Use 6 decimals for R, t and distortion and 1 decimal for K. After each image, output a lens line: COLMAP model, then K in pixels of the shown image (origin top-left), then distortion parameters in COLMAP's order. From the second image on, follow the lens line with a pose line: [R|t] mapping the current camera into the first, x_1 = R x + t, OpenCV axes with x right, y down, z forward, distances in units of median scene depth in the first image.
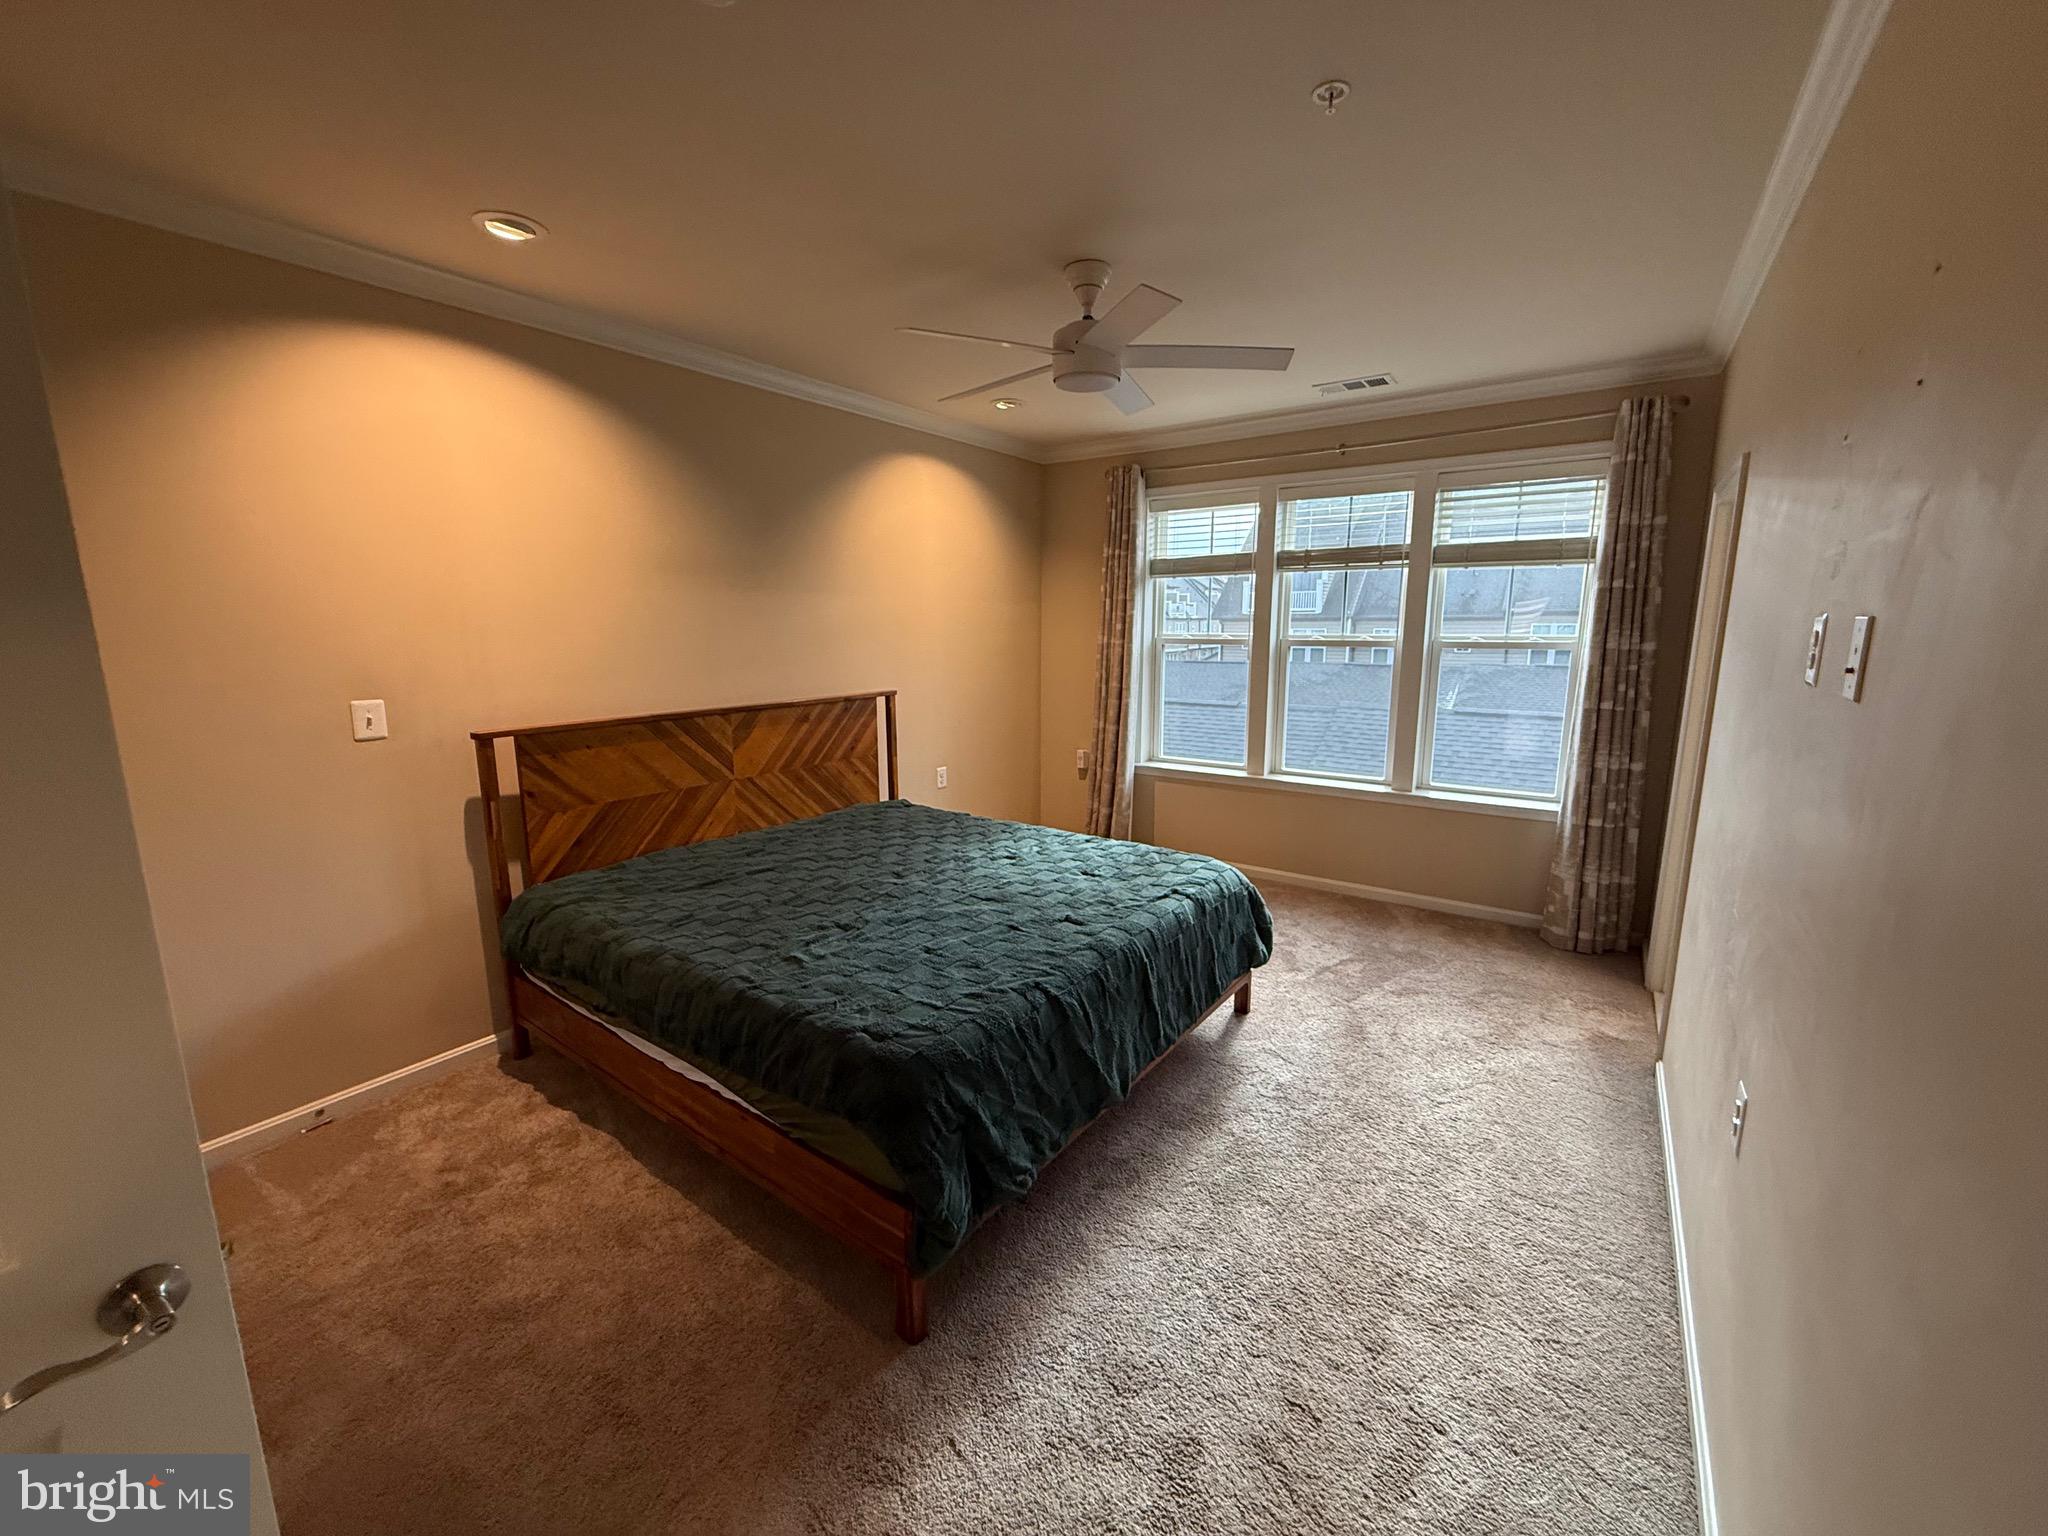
lens RADIAL K [[816.6, 0, 1037.7], [0, 816.6, 766.2], [0, 0, 1]] dist [-0.001485, -0.000224]
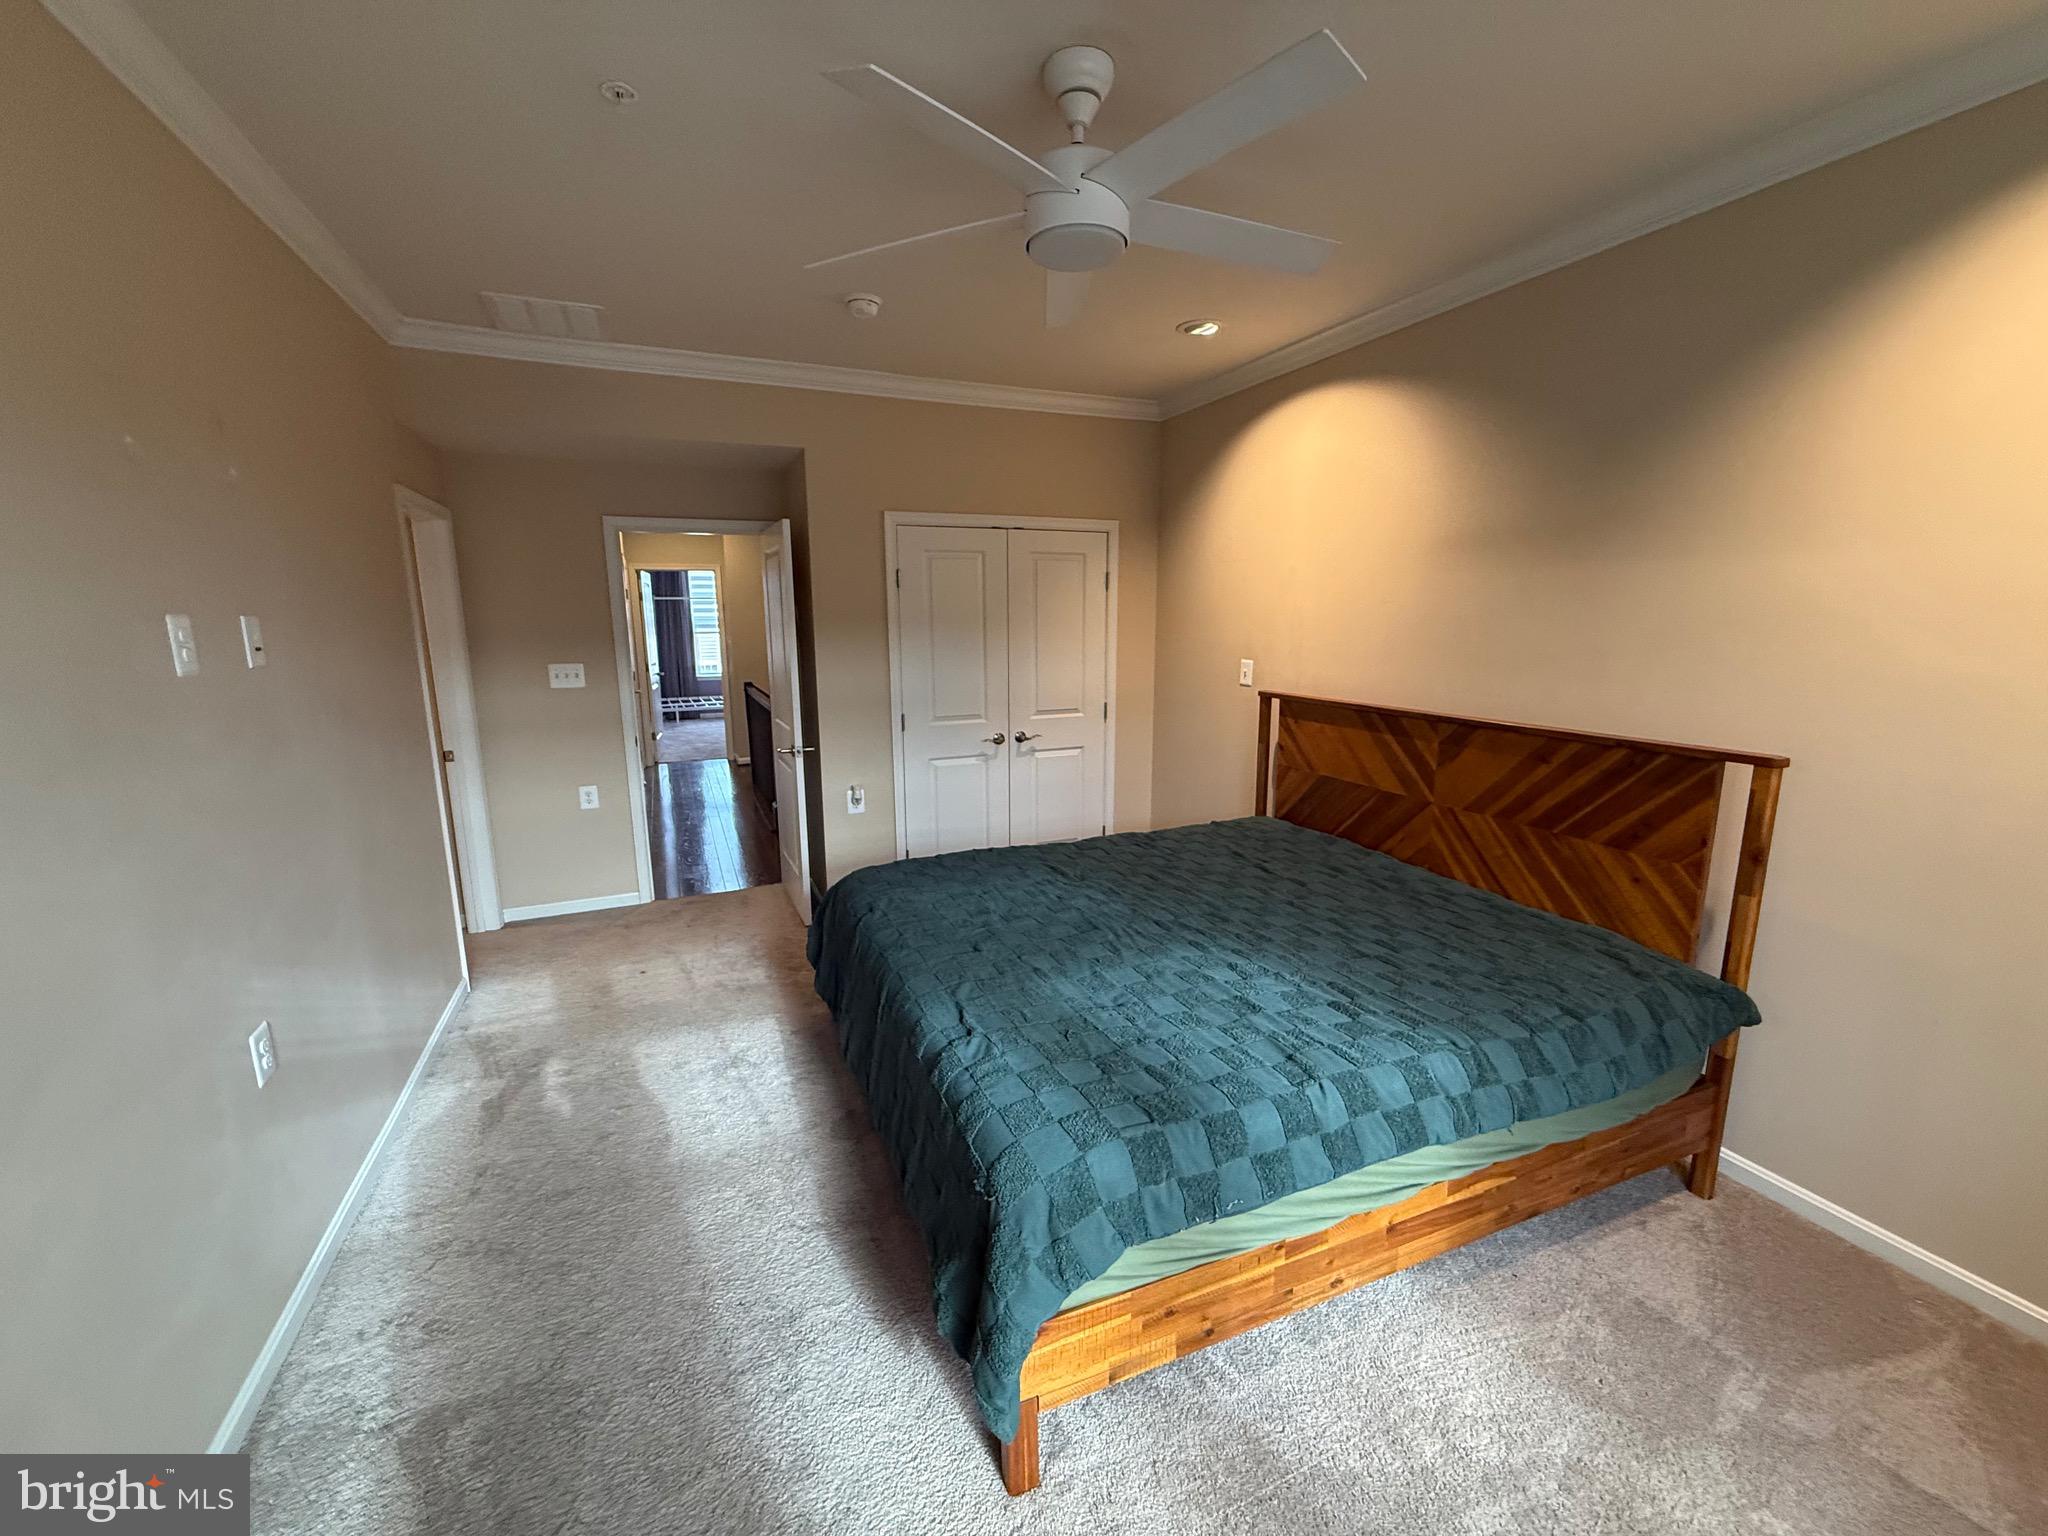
lens RADIAL K [[816.6, 0, 1022.0], [0, 816.6, 764.0], [0, 0, 1]] dist [-0.001485, -0.000224]
pose [[-0.525283, 0.164482, -0.834879, 0.509285], [-0.139299, 0.951283, 0.275058, -0.183650], [0.839448, 0.260782, -0.476781, 1.012111]]
